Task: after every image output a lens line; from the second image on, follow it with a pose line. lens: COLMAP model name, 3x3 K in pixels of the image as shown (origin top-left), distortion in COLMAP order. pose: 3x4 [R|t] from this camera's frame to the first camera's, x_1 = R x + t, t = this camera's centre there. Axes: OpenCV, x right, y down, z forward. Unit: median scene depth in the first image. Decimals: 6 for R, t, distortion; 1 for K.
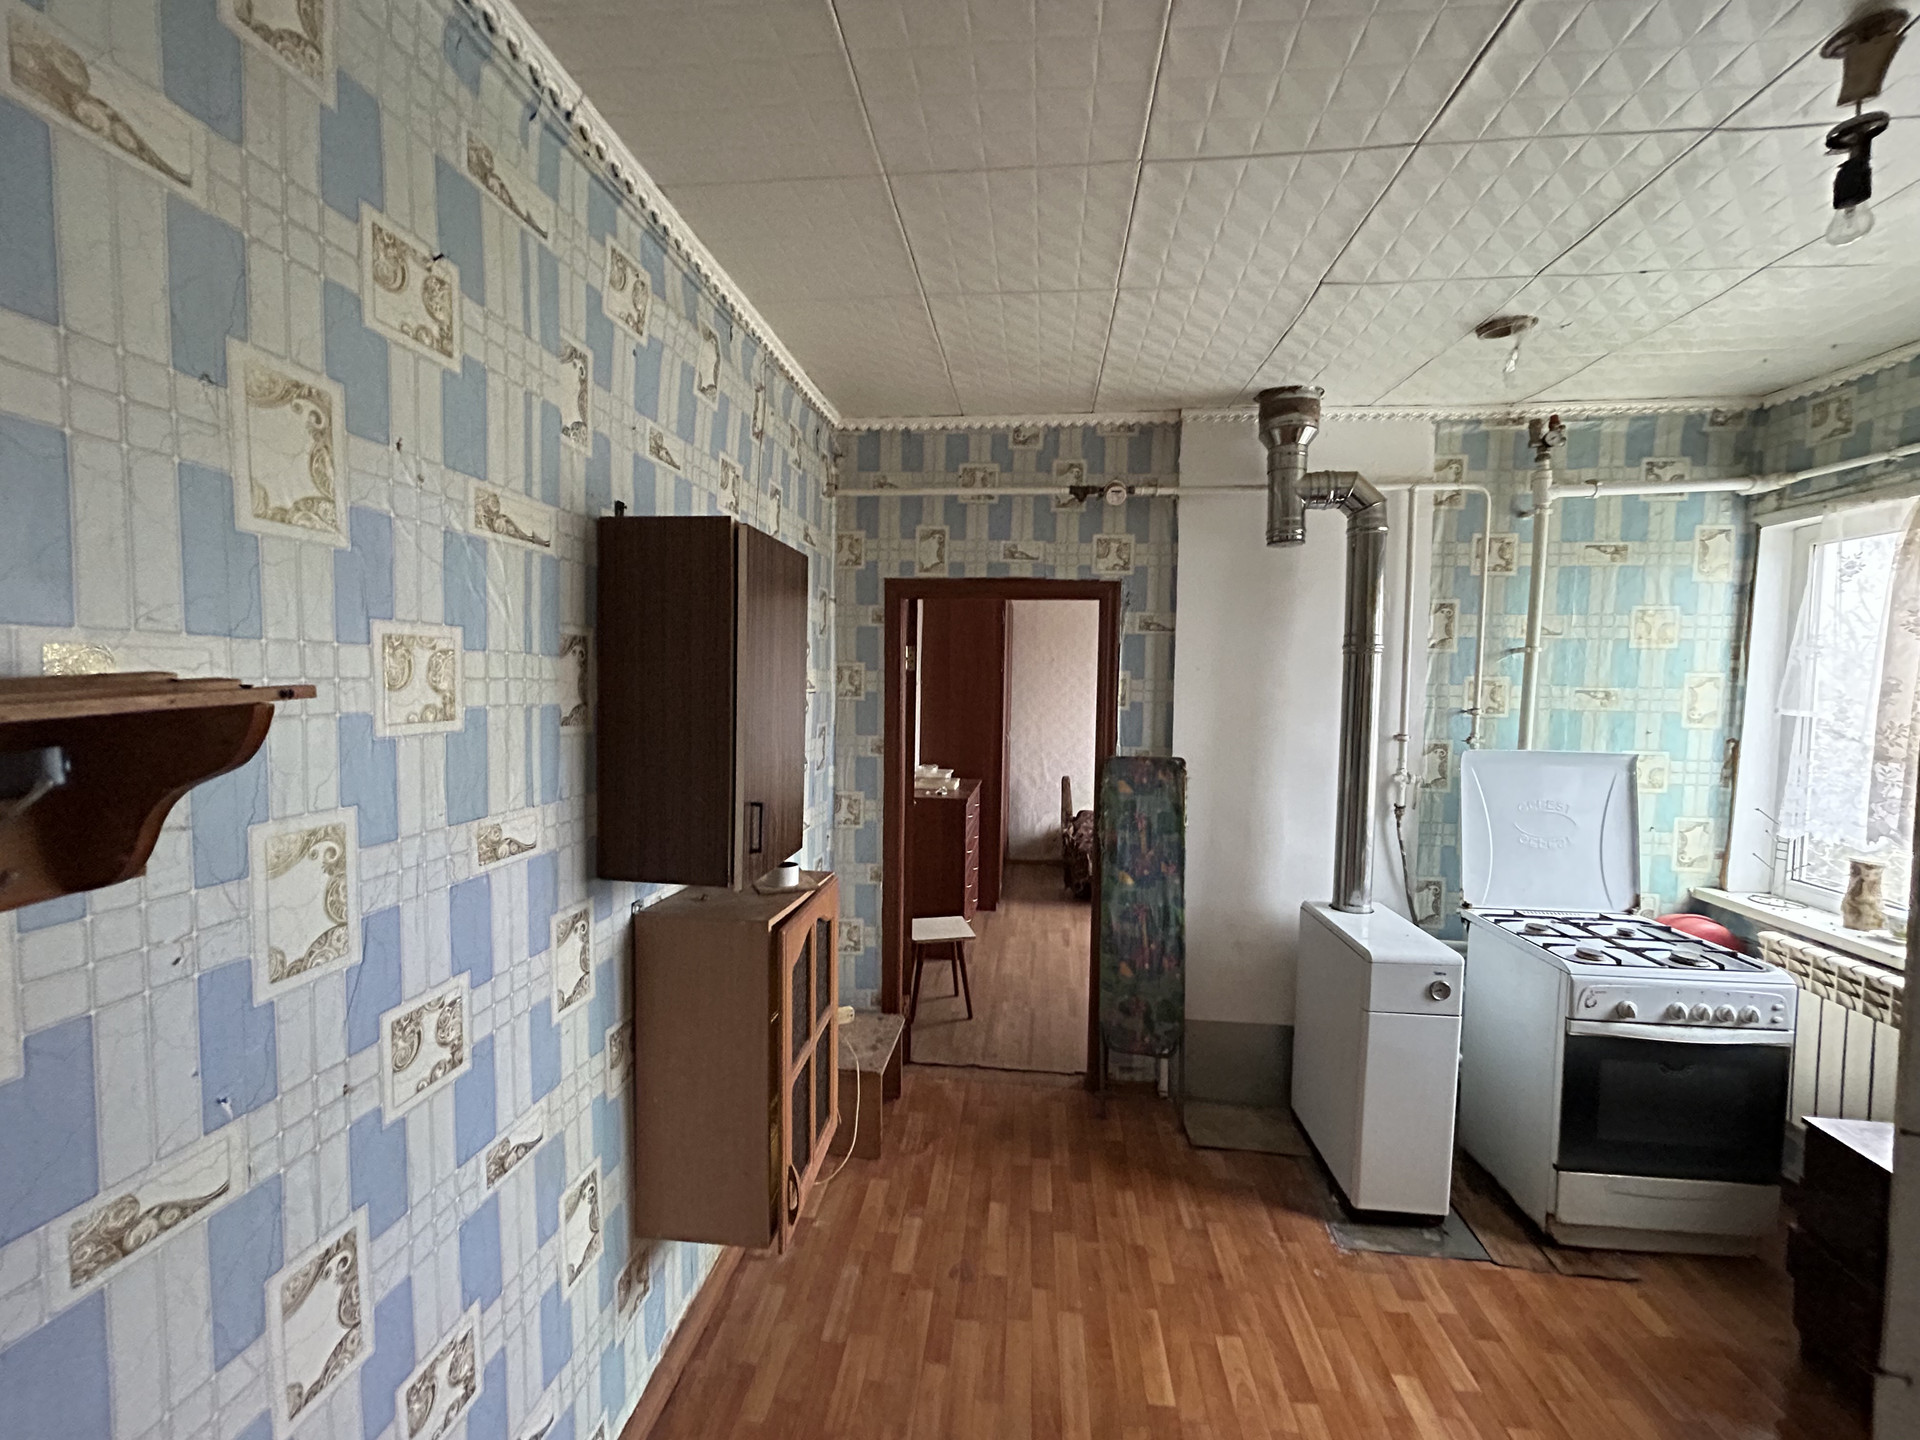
lens RADIAL K [[766.0, 0, 959.3], [0, 766.0, 723.5], [0, 0, 1]] dist [-0.003023, 0.000704]
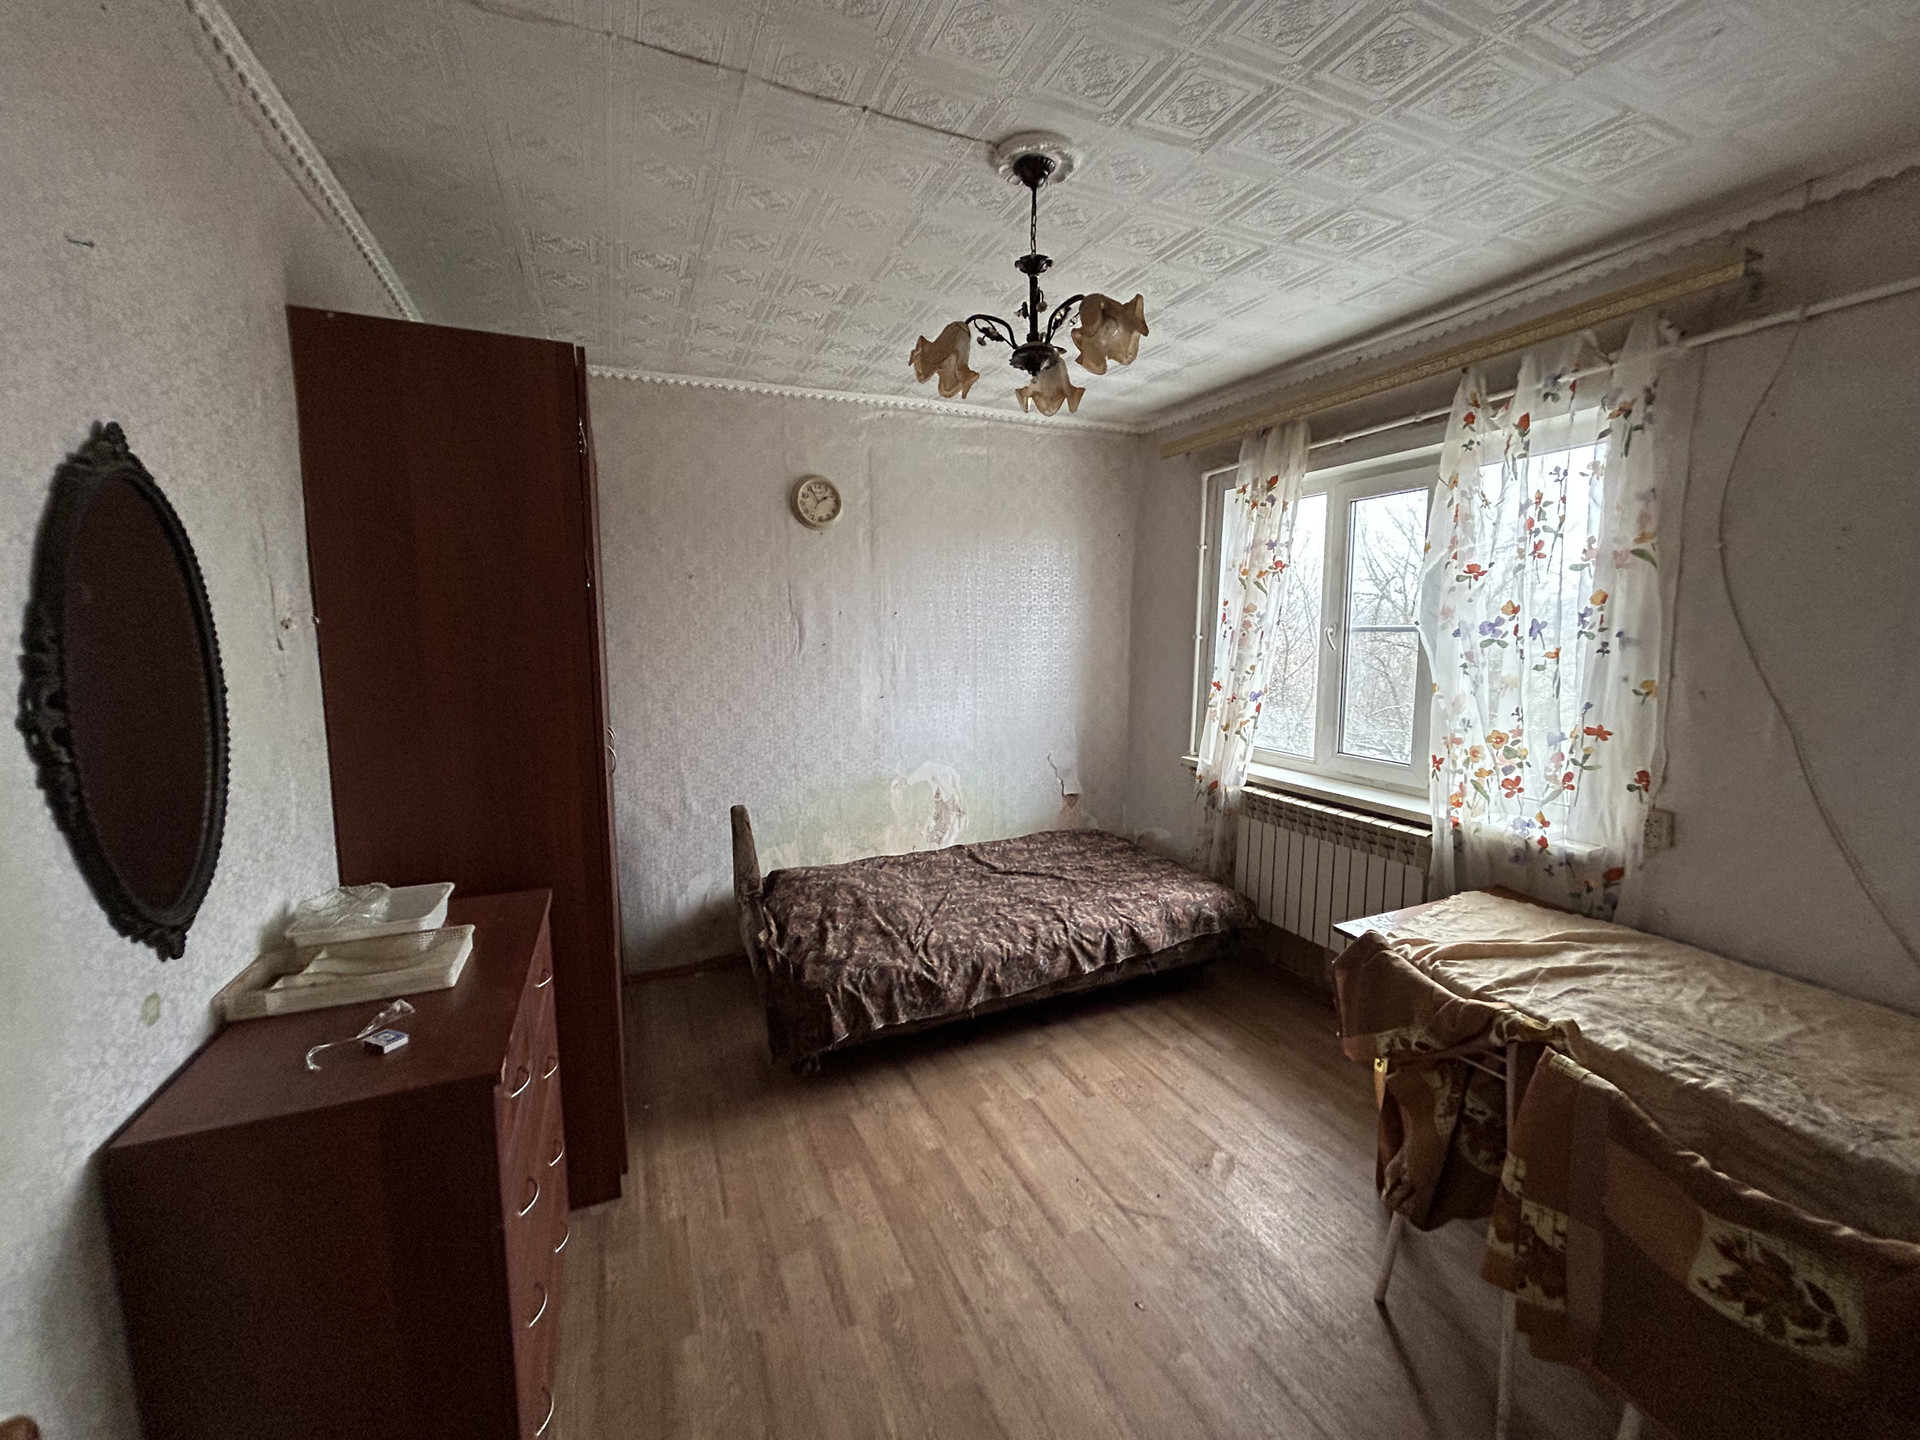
lens RADIAL K [[766.0, 0, 958.2], [0, 766.0, 722.9], [0, 0, 1]] dist [-0.003023, 0.000704]
pose [[0.863759, -0.083746, 0.496897, 0.018089], [0.045591, 0.995037, 0.088450, -0.024558], [-0.501838, -0.053745, 0.863290, 0.498918]]
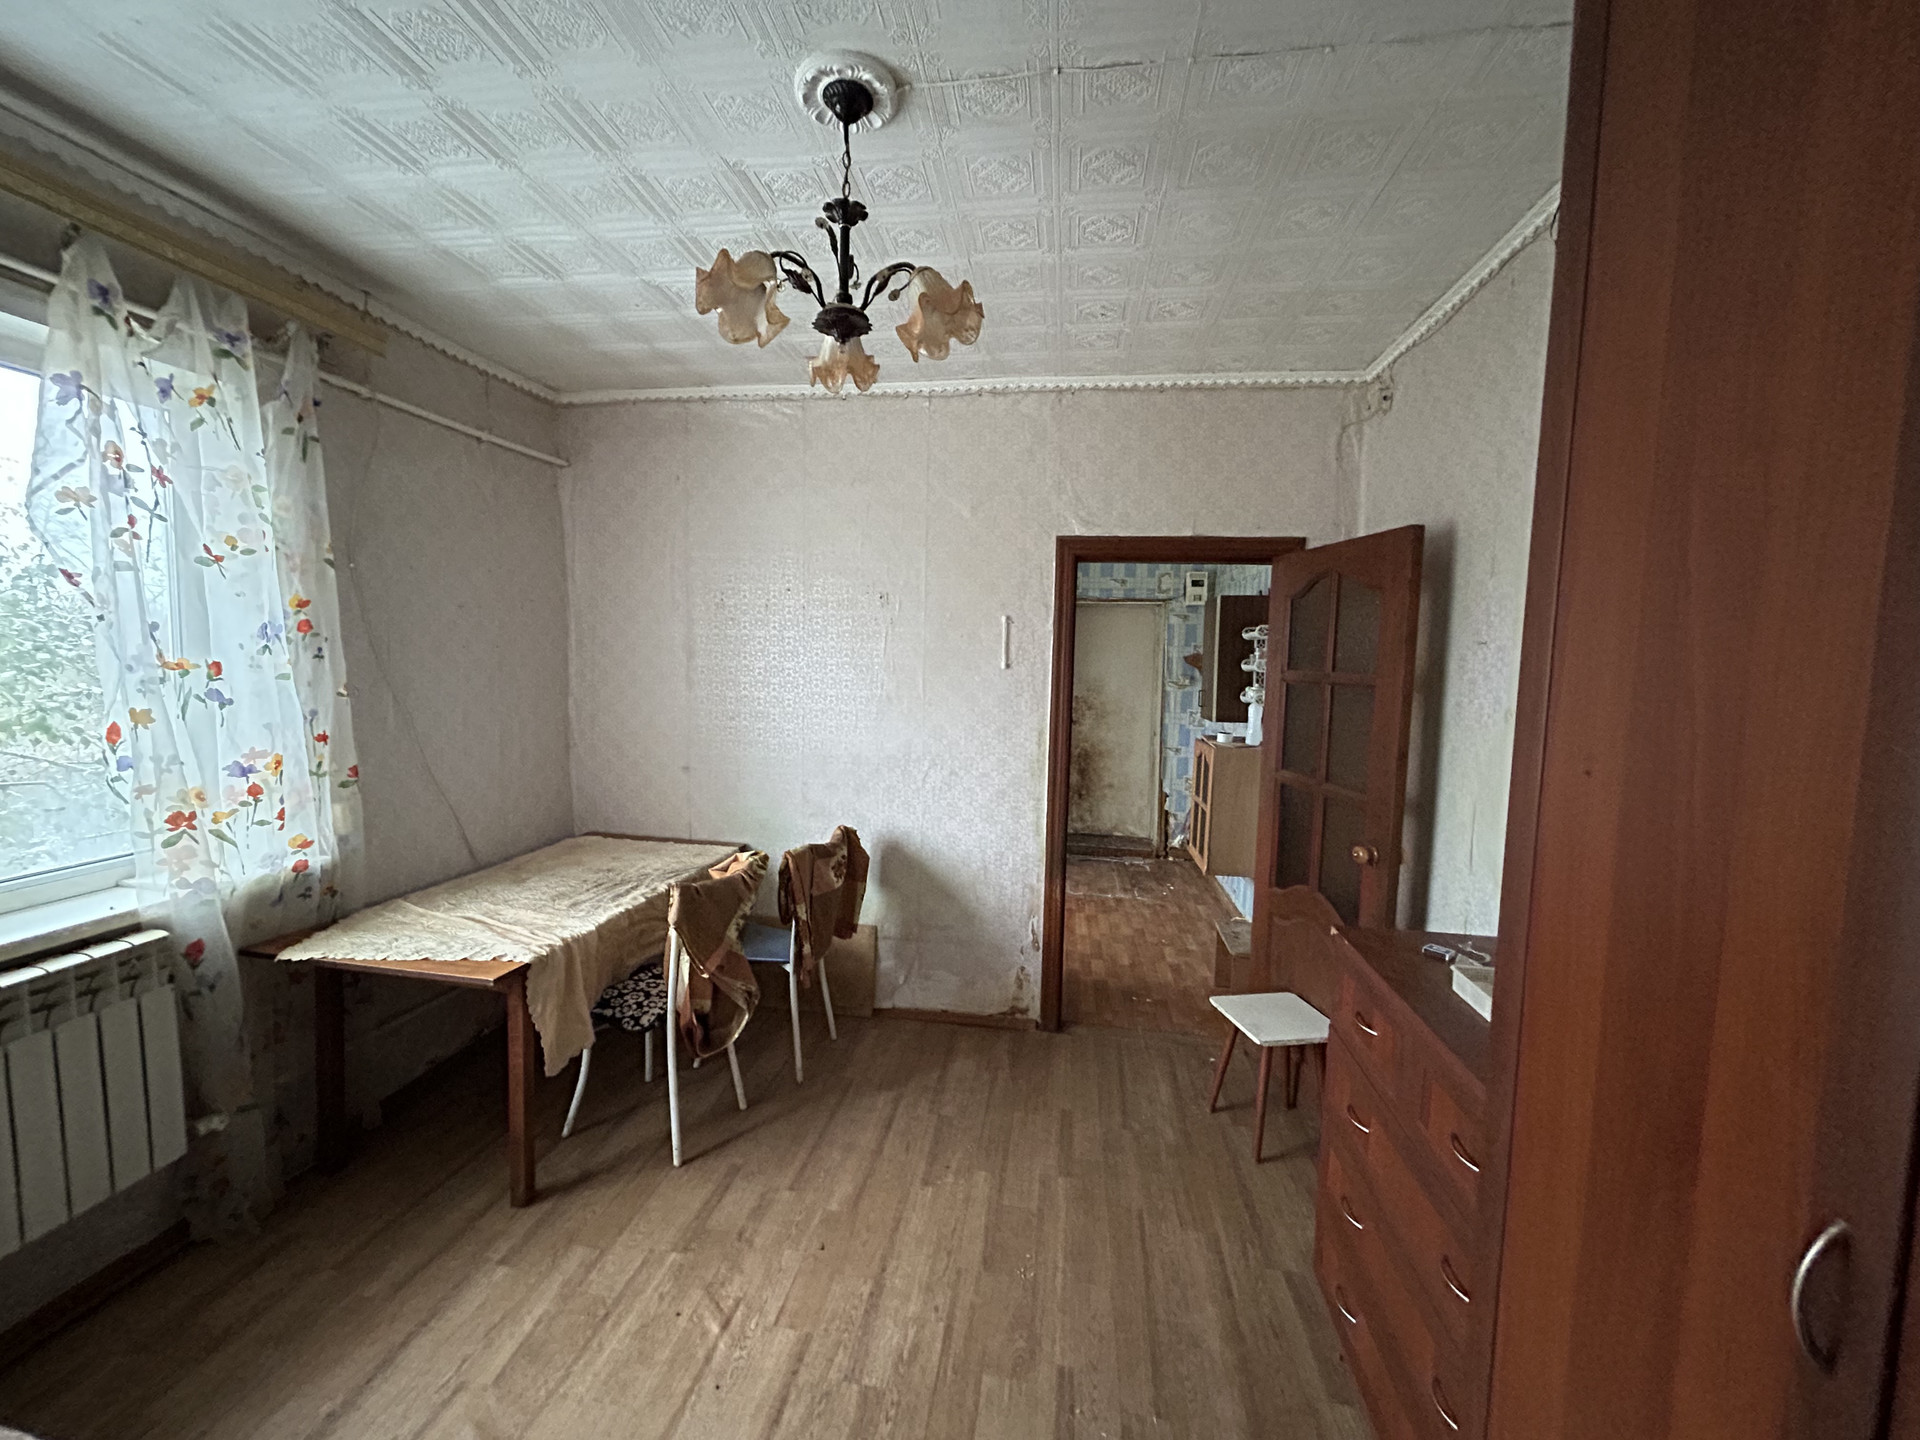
lens RADIAL K [[766.0, 0, 960.1], [0, 766.0, 720.8], [0, 0, 1]] dist [-0.003023, 0.000704]
pose [[-0.998377, -0.046165, 0.033346, 0.098385], [-0.041208, 0.989783, 0.136496, -0.036497], [-0.039306, 0.134900, -0.990079, 0.812227]]
